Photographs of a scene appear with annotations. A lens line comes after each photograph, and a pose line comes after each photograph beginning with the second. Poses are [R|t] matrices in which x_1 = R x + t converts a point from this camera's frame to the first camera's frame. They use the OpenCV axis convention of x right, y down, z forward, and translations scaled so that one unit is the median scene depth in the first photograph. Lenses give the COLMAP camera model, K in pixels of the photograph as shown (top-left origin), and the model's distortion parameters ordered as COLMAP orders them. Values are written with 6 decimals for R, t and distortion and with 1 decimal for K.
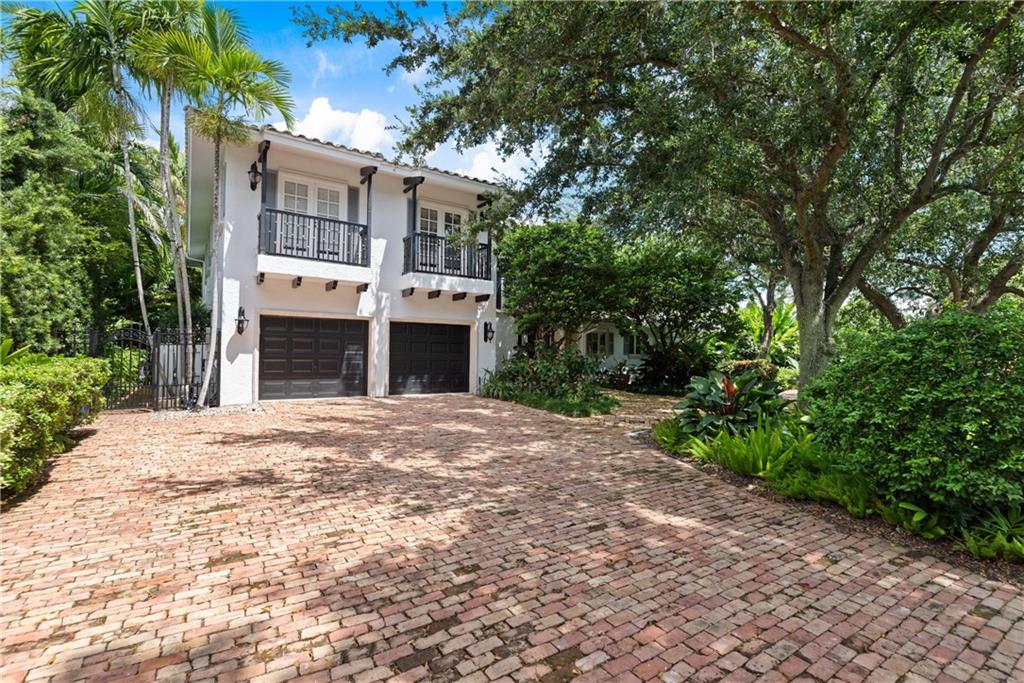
lens RADIAL K [[500.1, 0, 513.5], [0, 500.1, 343.9], [0, 0, 1]] dist [-0.002885, 0.000530]
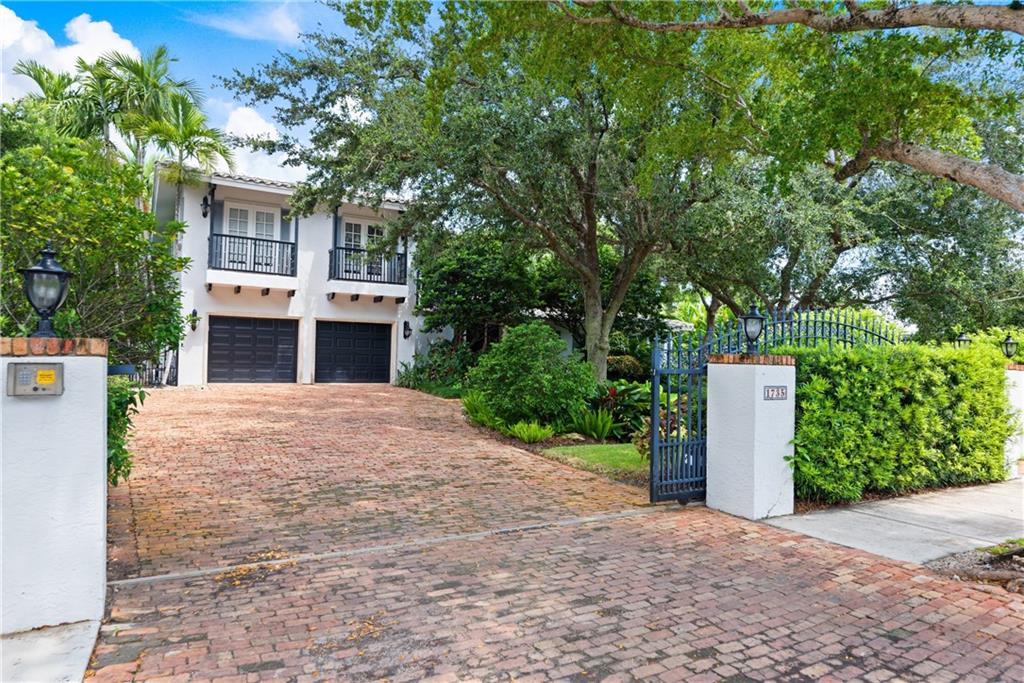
lens RADIAL K [[679.9, 0, 511.1], [0, 679.9, 342.3], [0, 0, 1]] dist [0.005340, -0.001571]
pose [[0.997014, 0.009079, -0.076692, 0.344561], [-0.009177, 0.999957, -0.000922, 0.003635], [0.076680, 0.001623, 0.997054, -0.585442]]
